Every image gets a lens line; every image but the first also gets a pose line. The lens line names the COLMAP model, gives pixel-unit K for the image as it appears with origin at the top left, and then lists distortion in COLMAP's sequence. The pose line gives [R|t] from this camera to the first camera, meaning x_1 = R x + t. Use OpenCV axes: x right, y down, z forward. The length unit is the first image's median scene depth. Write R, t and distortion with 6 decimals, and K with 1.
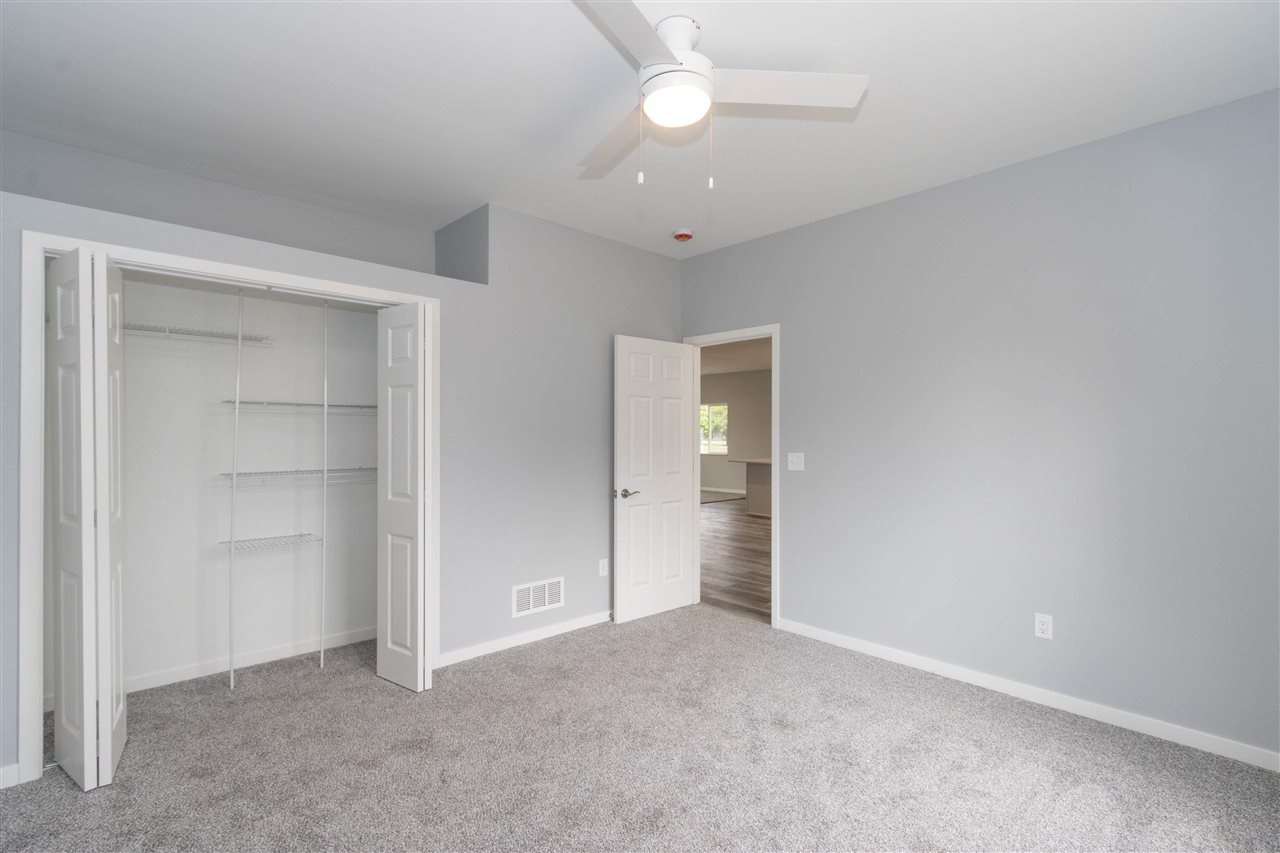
lens RADIAL K [[588.3, 0, 608.9], [0, 588.3, 429.1], [0, 0, 1]] dist [-0.000446, -0.000256]
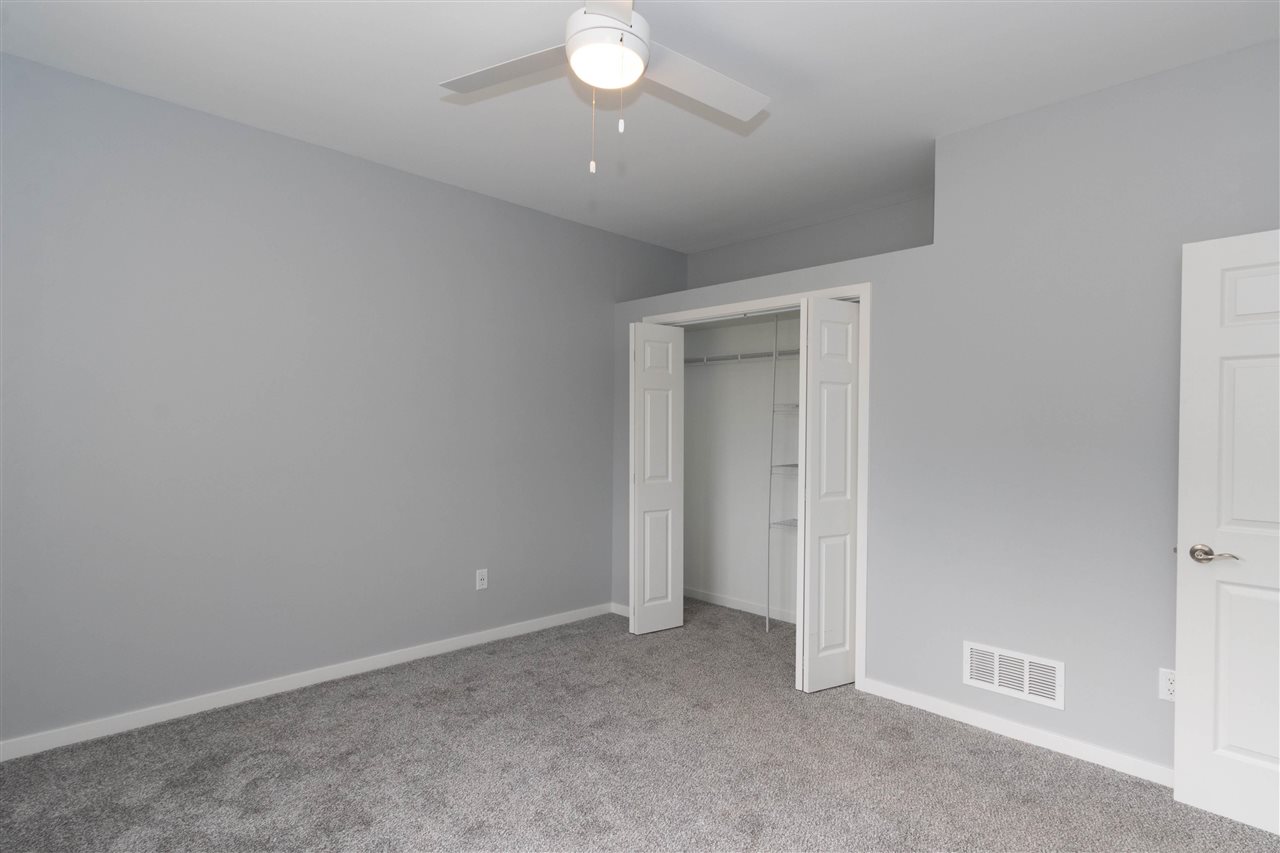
lens RADIAL K [[588.3, 0, 608.9], [0, 588.3, 429.1], [0, 0, 1]] dist [-0.000446, -0.000256]
pose [[0.081212, 0.002016, -0.996695, 0.587544], [-0.002653, 0.999995, 0.001807, 0.002459], [0.996693, 0.002498, 0.081217, 0.542195]]
